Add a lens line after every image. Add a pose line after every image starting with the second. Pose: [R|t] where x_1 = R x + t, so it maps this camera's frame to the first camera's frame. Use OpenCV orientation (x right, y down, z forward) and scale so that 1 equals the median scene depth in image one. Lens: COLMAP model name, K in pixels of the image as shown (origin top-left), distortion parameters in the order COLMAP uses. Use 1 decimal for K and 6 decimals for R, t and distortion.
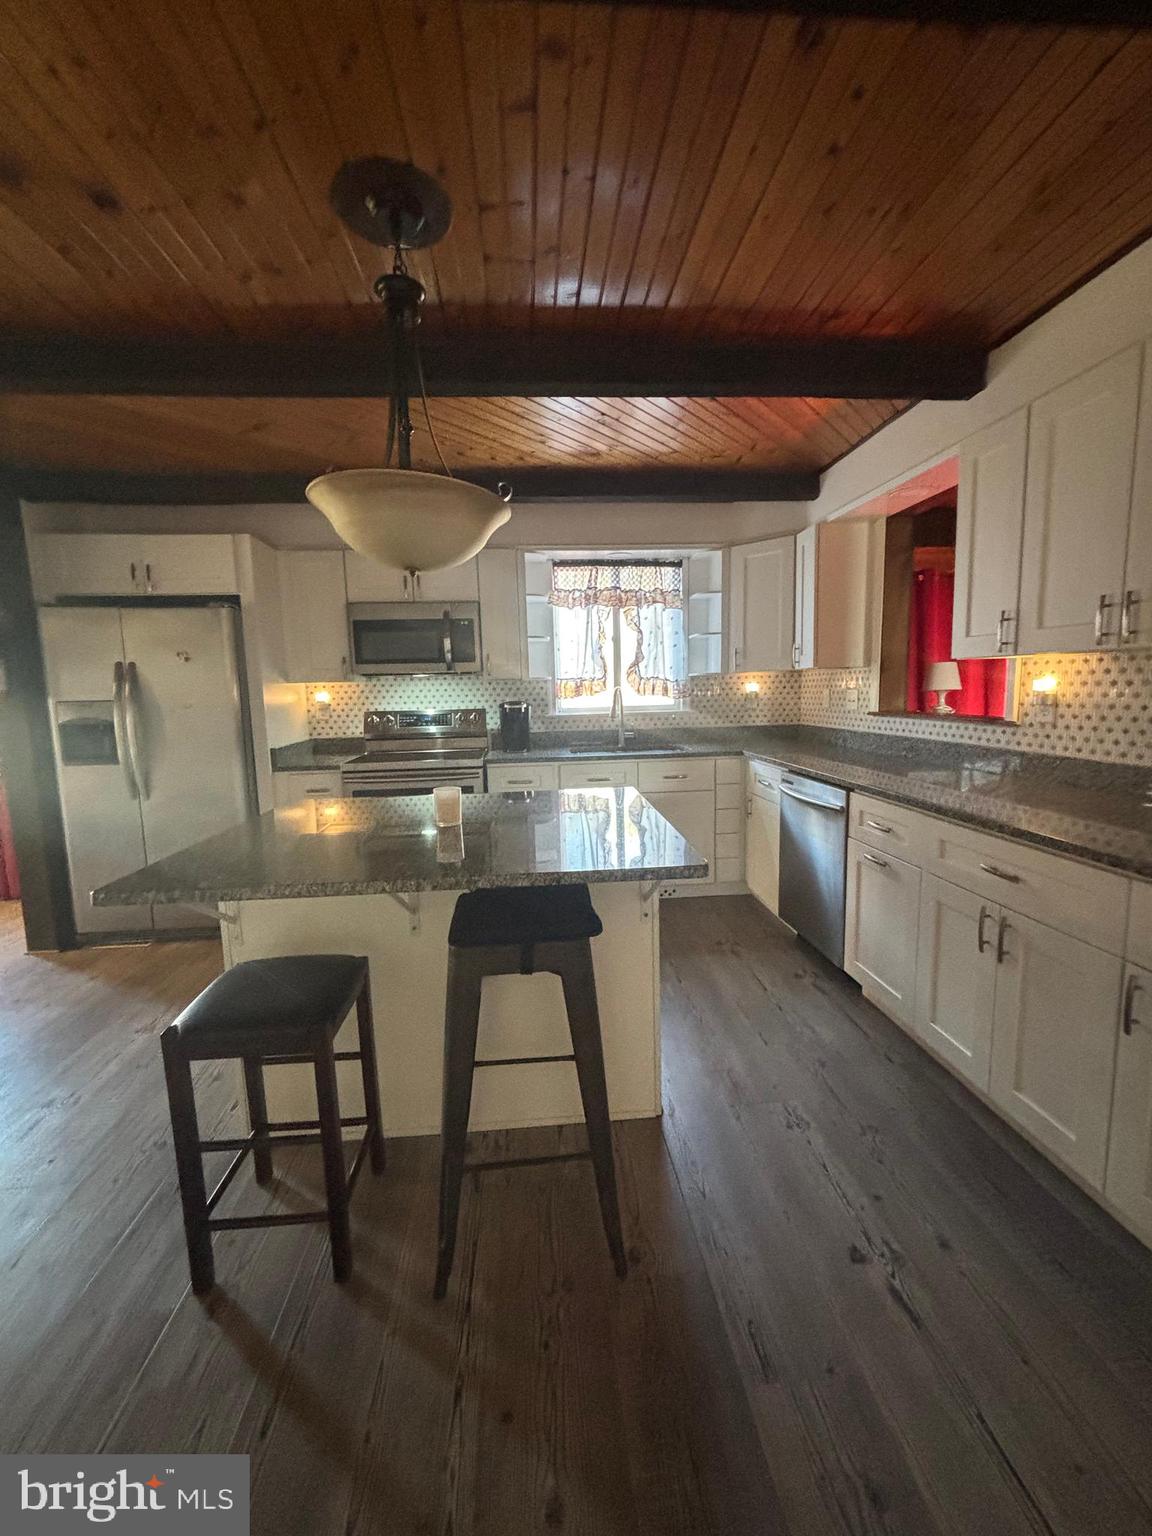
lens RADIAL K [[613.5, 0, 583.6], [0, 613.5, 766.2], [0, 0, 1]] dist [0.008229, -0.000644]
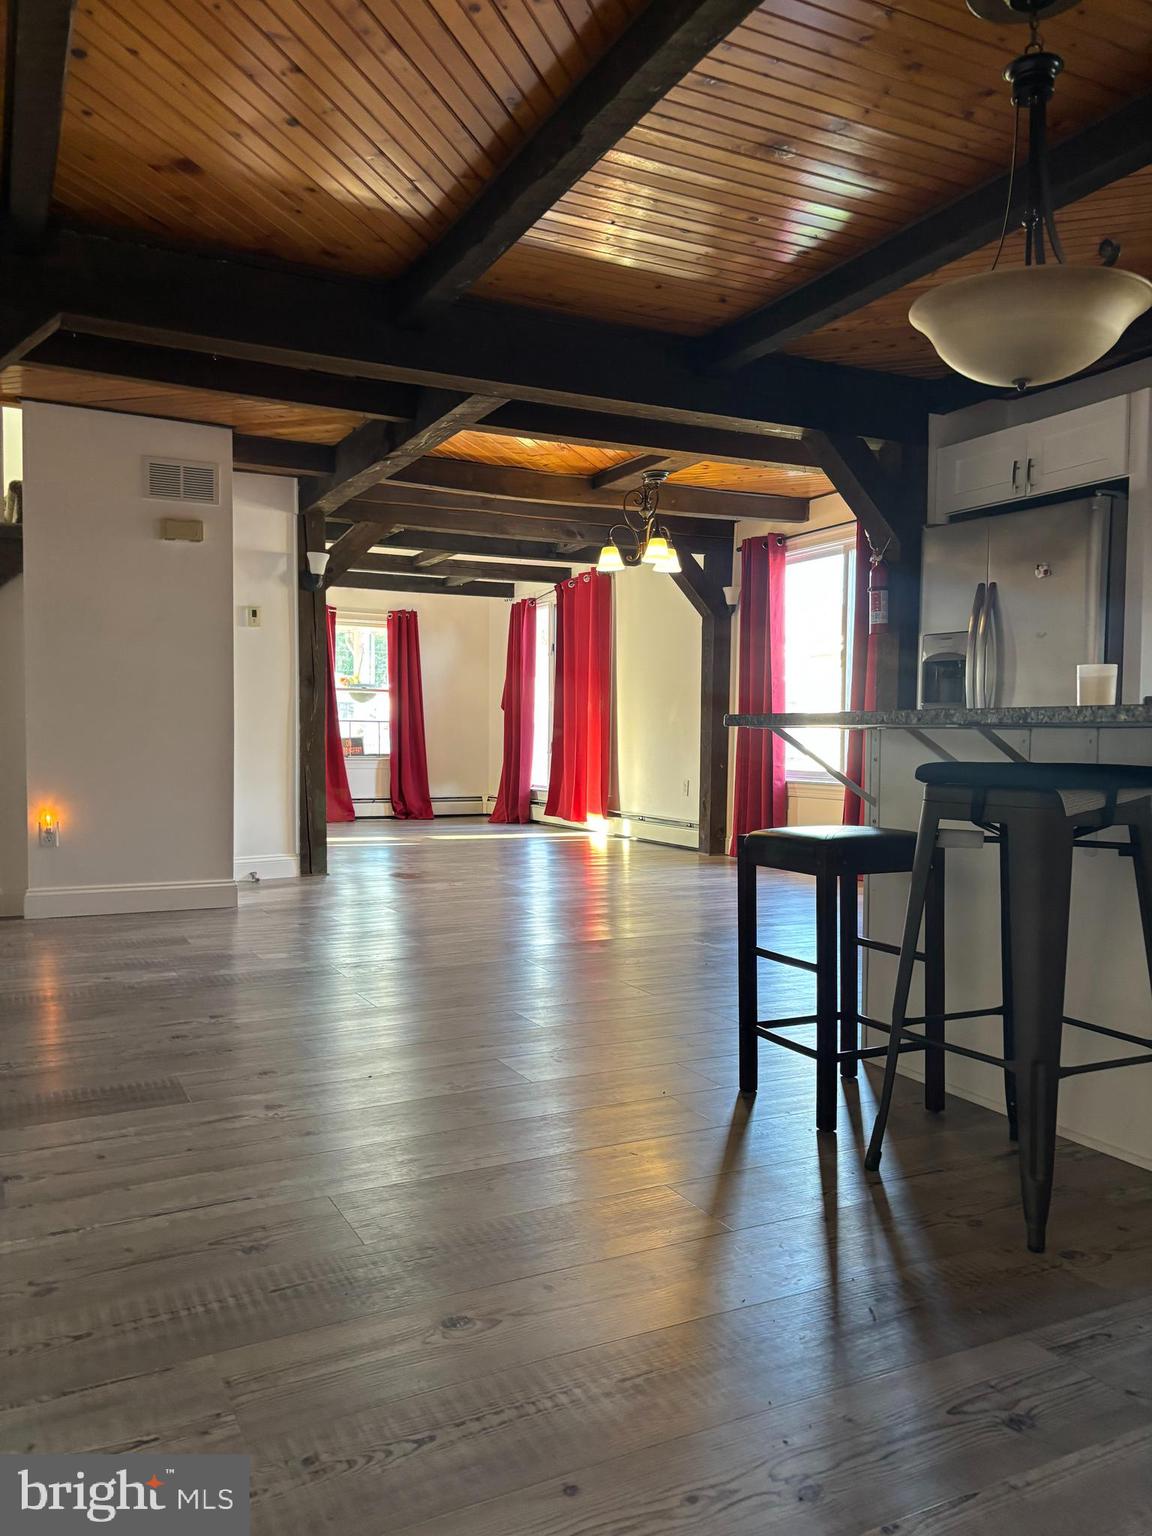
lens RADIAL K [[1156.1, 0, 554.3], [0, 1156.1, 770.8], [0, 0, 1]] dist [0.036725, -0.014761]
pose [[0.365002, 0.062877, -0.928881, 0.392174], [-0.135715, 0.990653, 0.013730, 0.105967], [0.921062, 0.121051, 0.370123, -0.047661]]
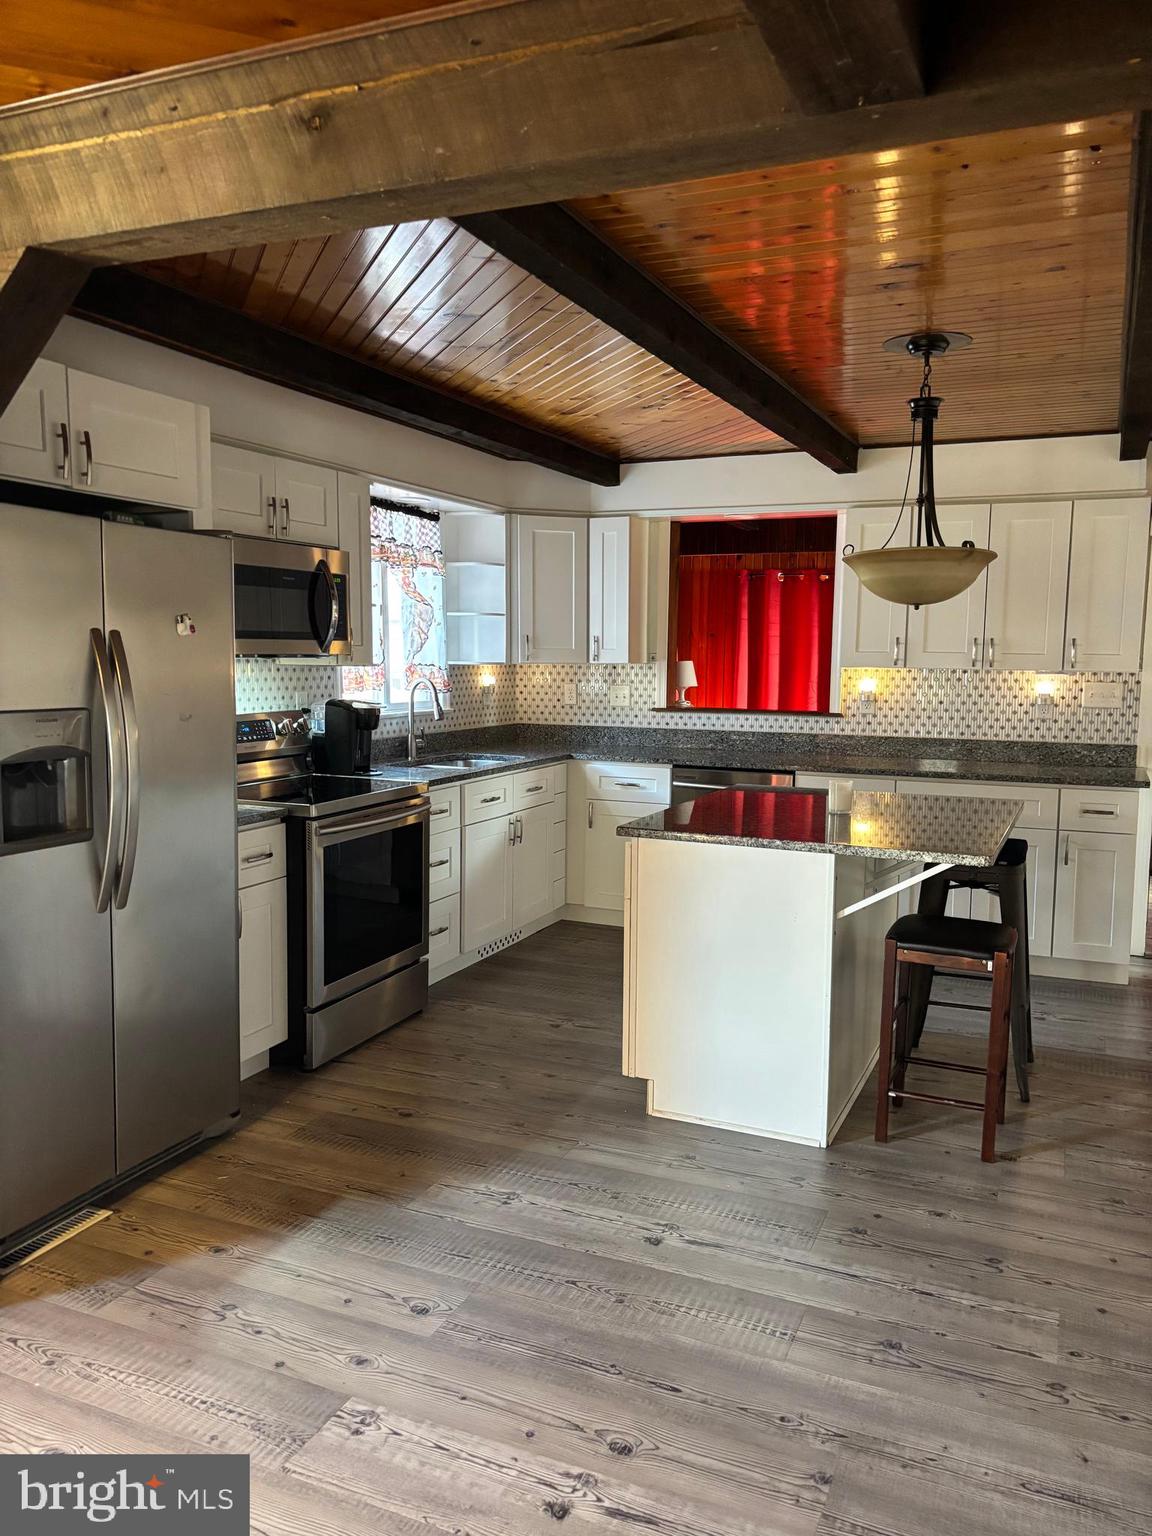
lens RADIAL K [[1156.1, 0, 581.1], [0, 1156.1, 770.7], [0, 0, 1]] dist [0.036725, -0.014761]
pose [[0.477799, -0.062728, 0.876227, -1.111929], [0.089546, 0.995730, 0.022454, -0.034787], [-0.873894, 0.067735, 0.481375, 0.184013]]
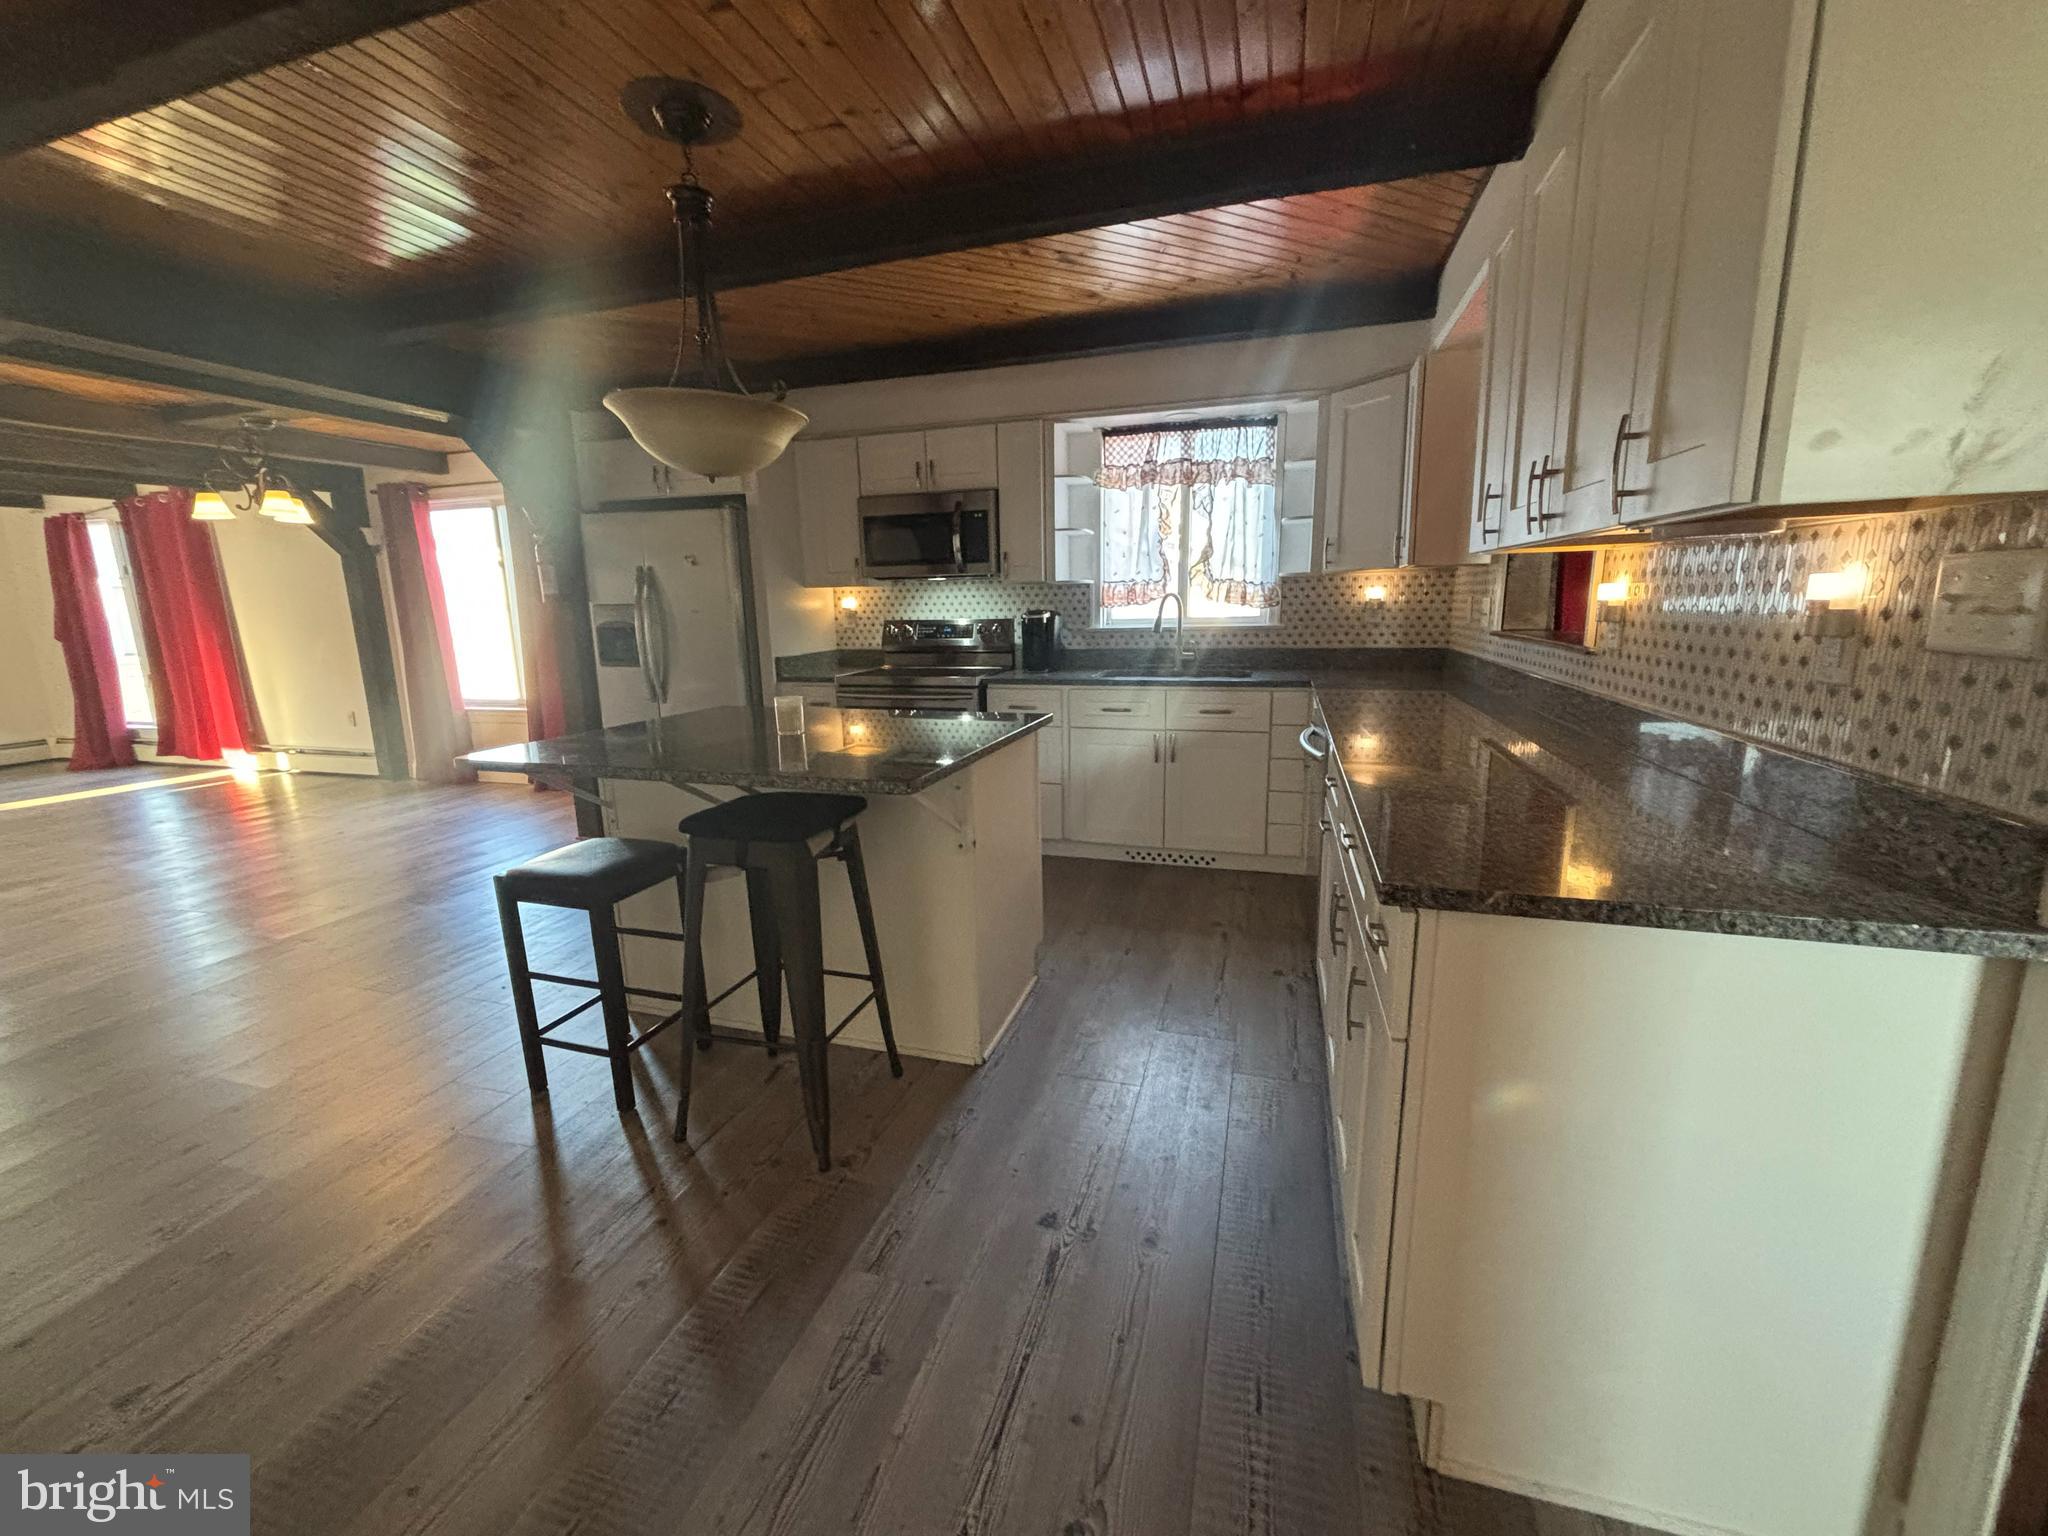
lens RADIAL K [[817.9, 0, 1021.0], [0, 817.9, 758.7], [0, 0, 1]] dist [0.008229, -0.000644]
pose [[0.929048, 0.075869, -0.362096, 0.279575], [-0.048843, 0.995333, 0.083228, 0.002813], [0.366720, -0.059637, 0.928418, -0.038704]]
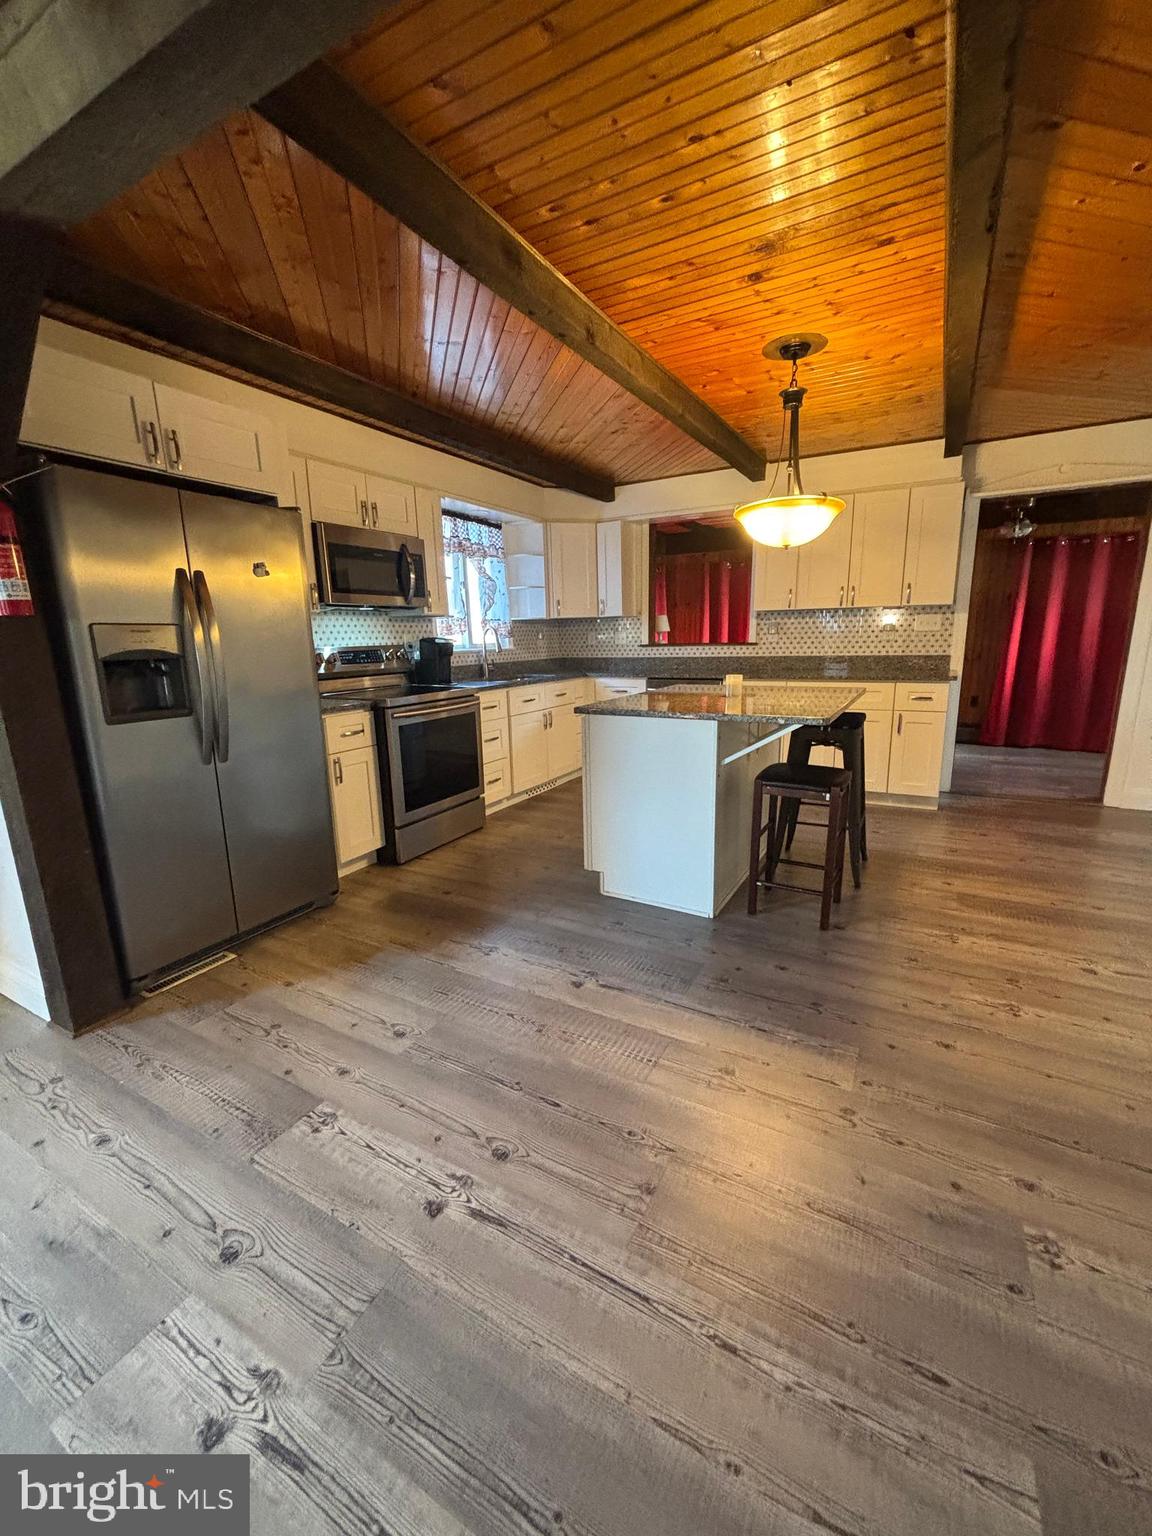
lens RADIAL K [[613.5, 0, 581.7], [0, 613.5, 762.1], [0, 0, 1]] dist [0.008229, -0.000644]
pose [[0.562519, -0.157184, 0.811705, -0.884370], [0.113501, 0.987148, 0.112500, 0.017732], [-0.818956, 0.028846, 0.573130, 0.184633]]
